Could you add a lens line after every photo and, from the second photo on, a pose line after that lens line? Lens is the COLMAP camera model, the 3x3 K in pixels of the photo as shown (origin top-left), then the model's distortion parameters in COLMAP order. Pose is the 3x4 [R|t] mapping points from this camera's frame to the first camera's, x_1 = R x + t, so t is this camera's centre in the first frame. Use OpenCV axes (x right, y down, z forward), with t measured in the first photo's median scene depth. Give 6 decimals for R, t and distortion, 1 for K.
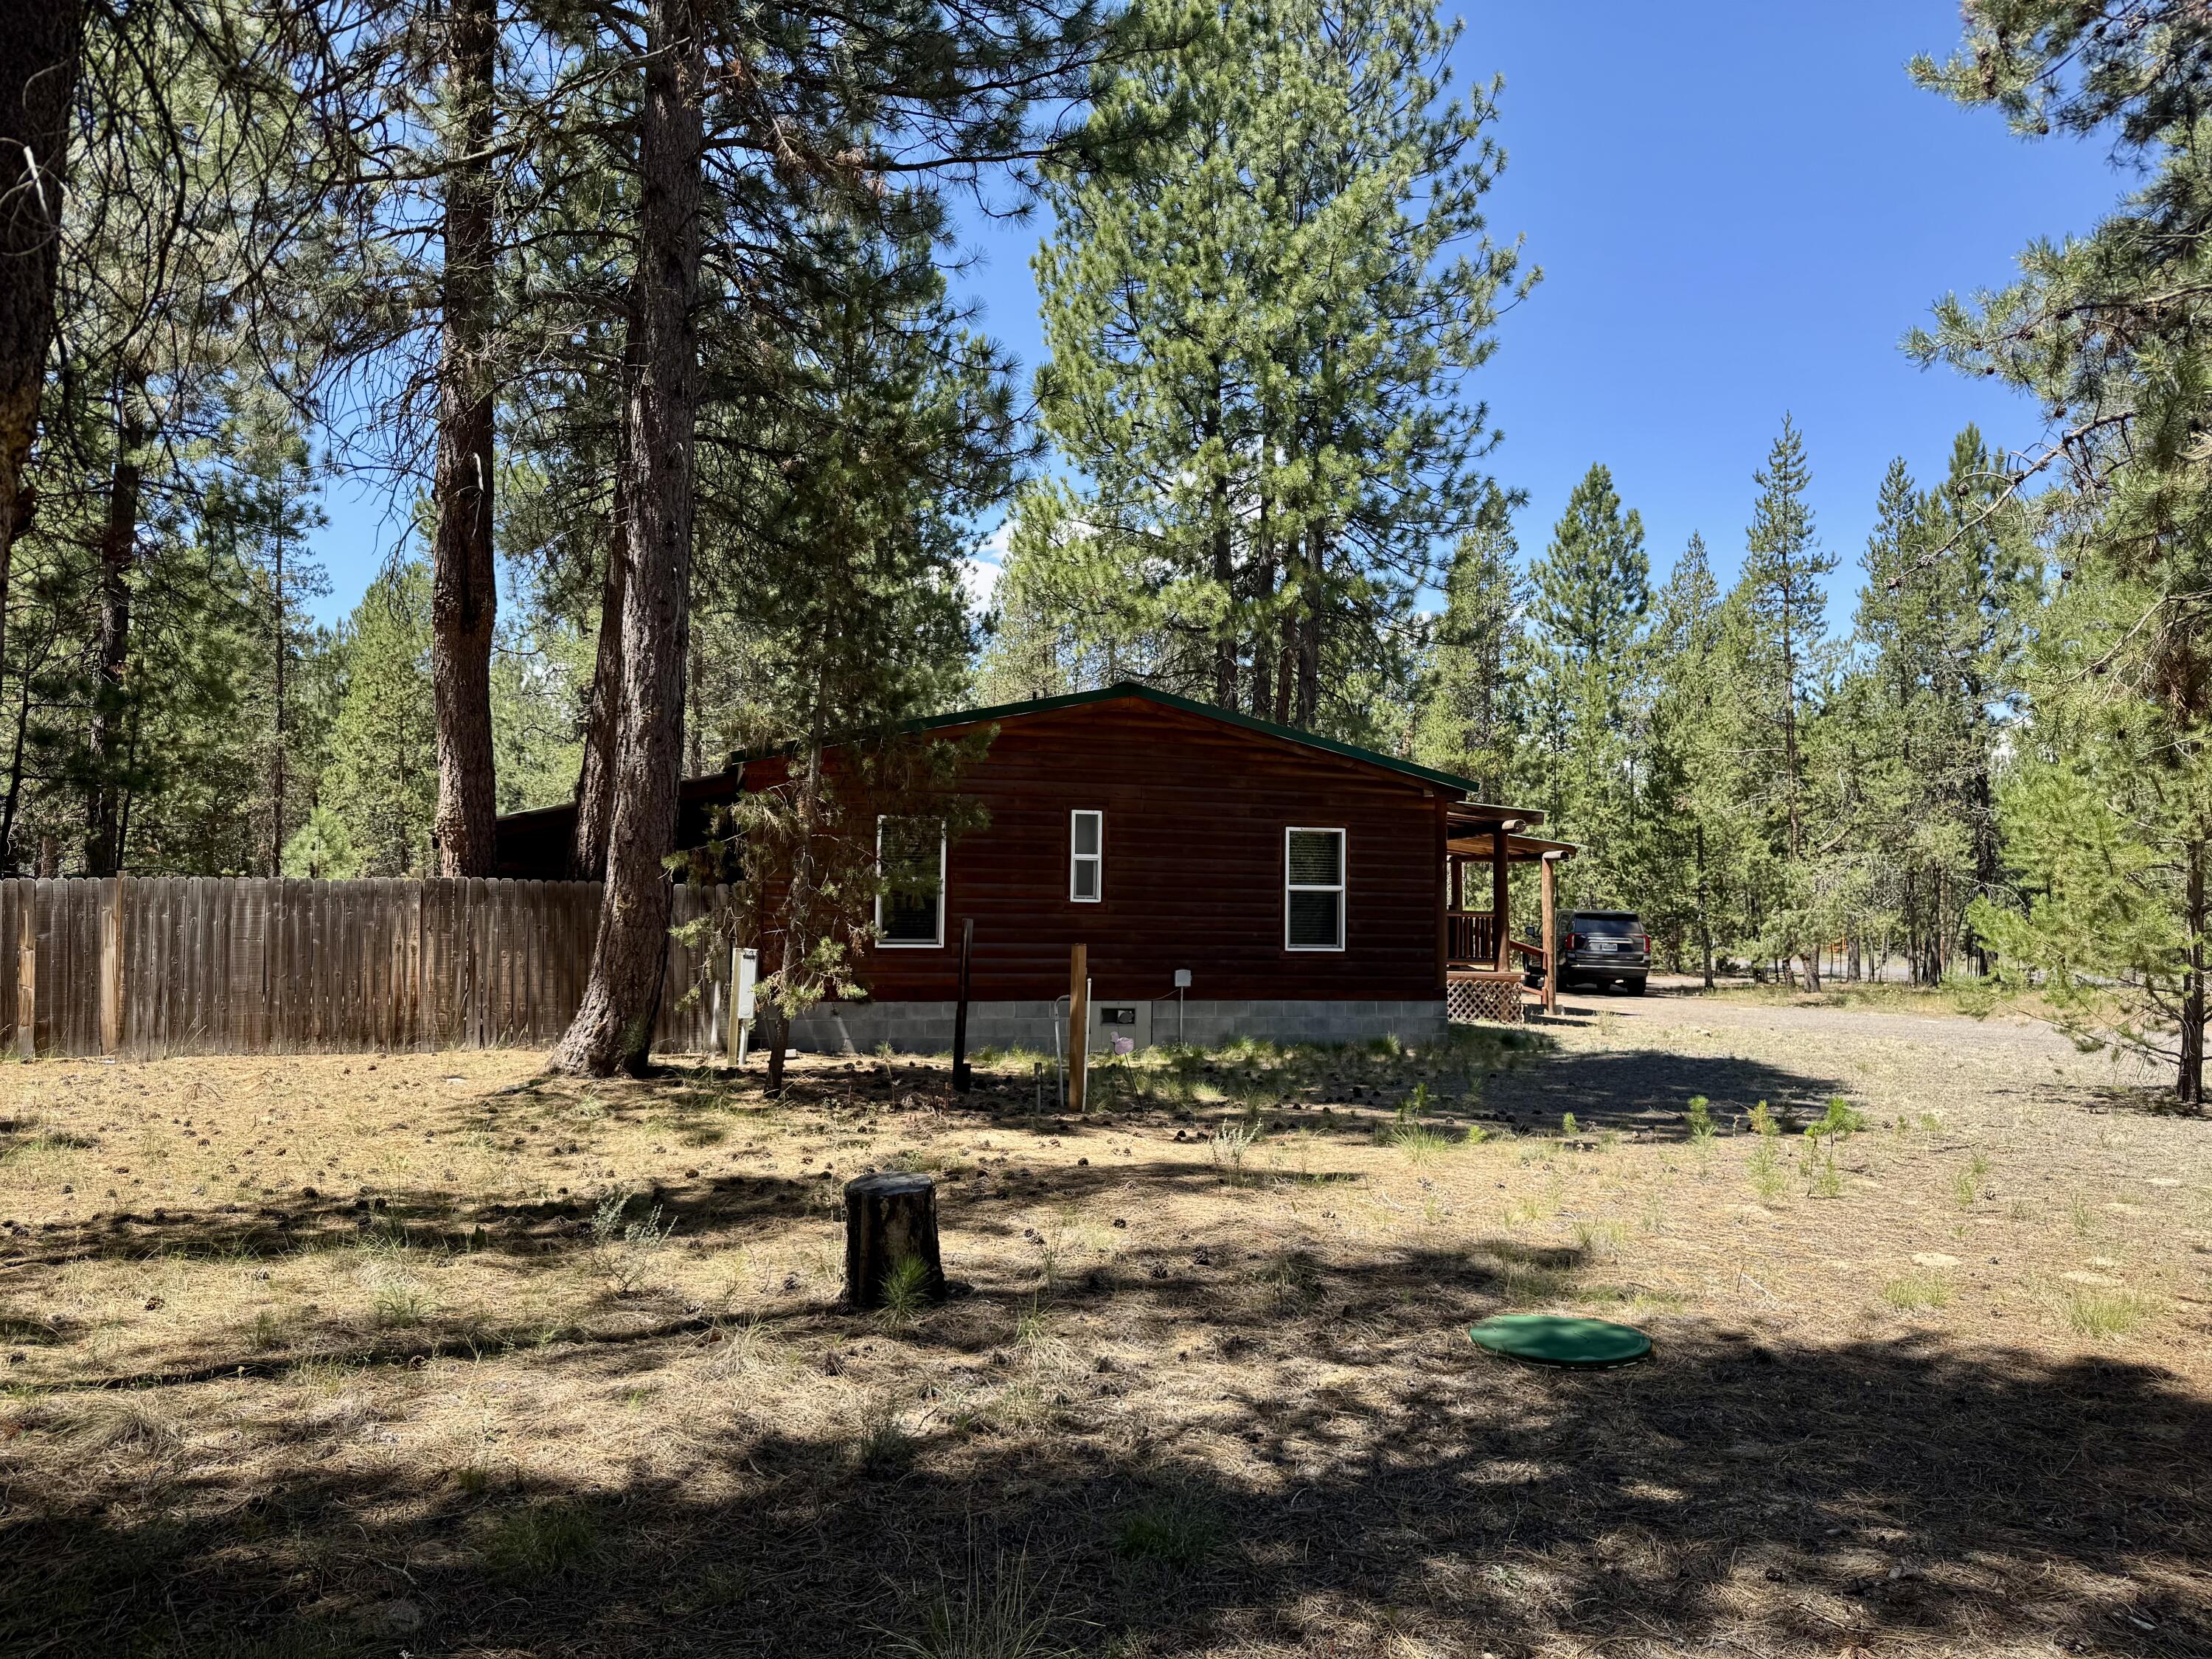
lens RADIAL K [[1537.5, 0, 1104.3], [0, 1537.5, 835.4], [0, 0, 1]] dist [0.022144, -0.039365]
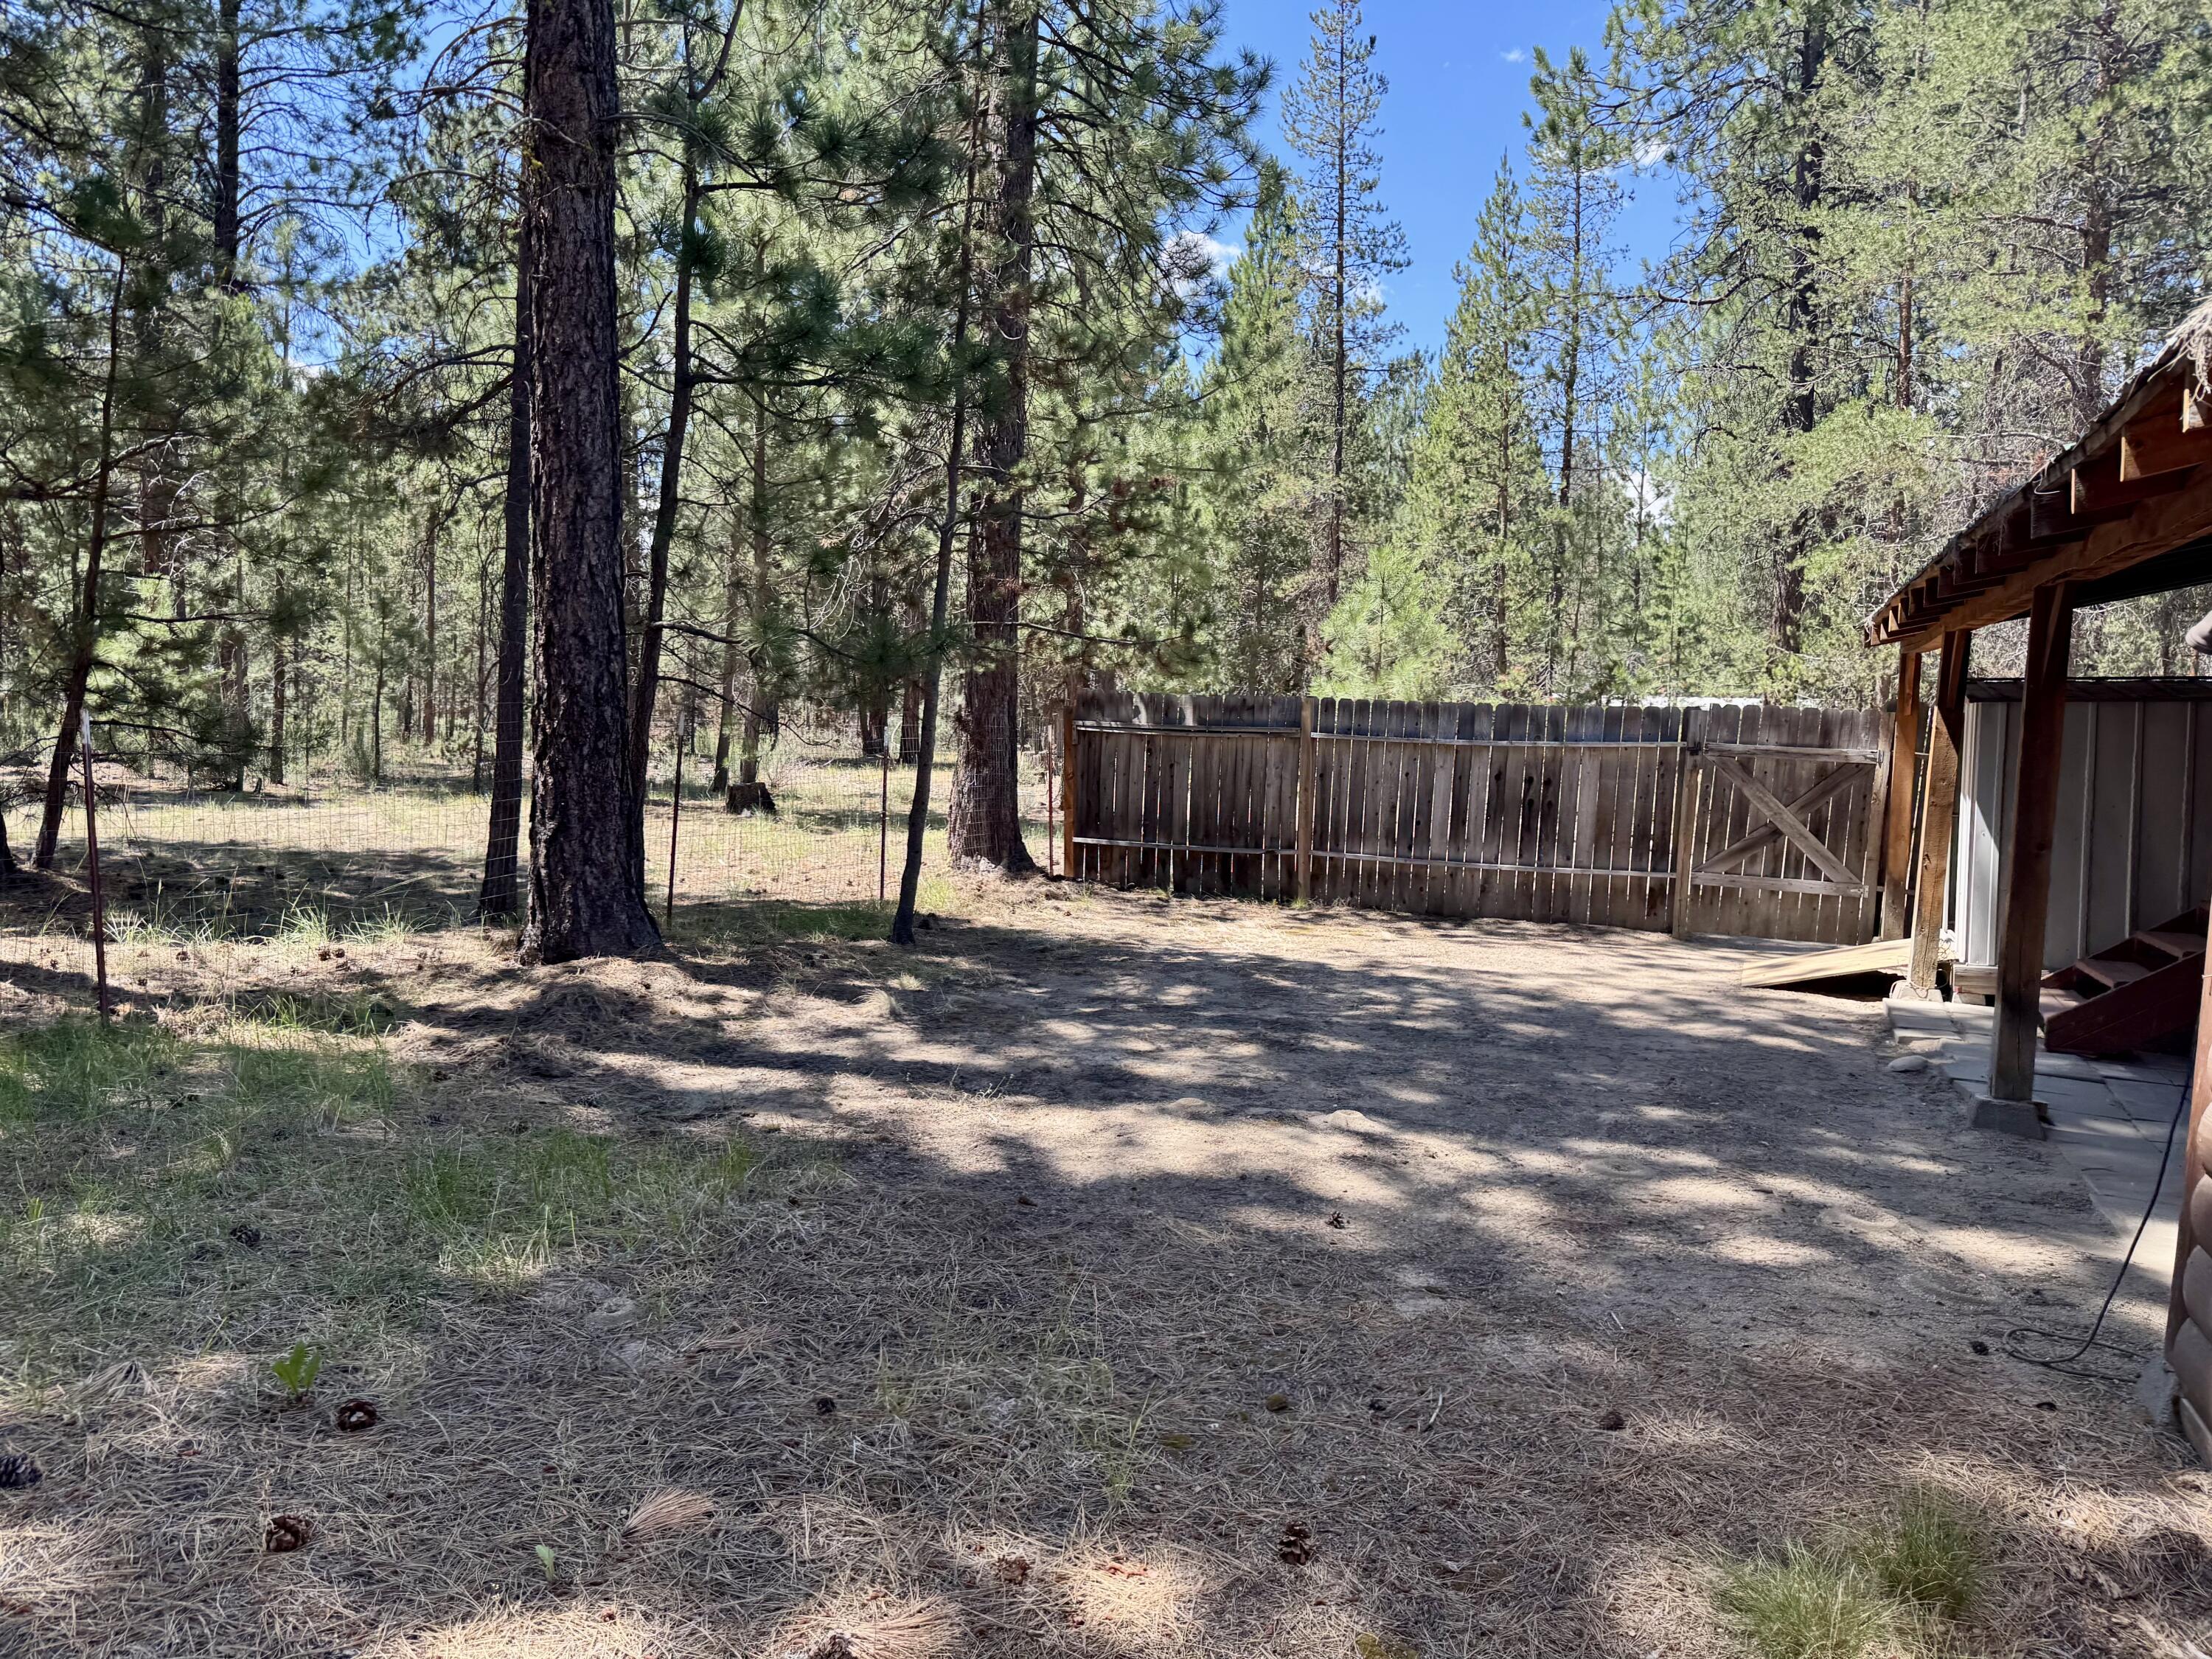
lens RADIAL K [[1537.5, 0, 1104.9], [0, 1537.5, 830.3], [0, 0, 1]] dist [0.022144, -0.039365]
pose [[0.797051, 0.071704, -0.599640, -0.196406], [-0.001200, 0.993112, 0.117160, 0.012079], [0.603911, -0.092662, 0.791647, 0.385747]]
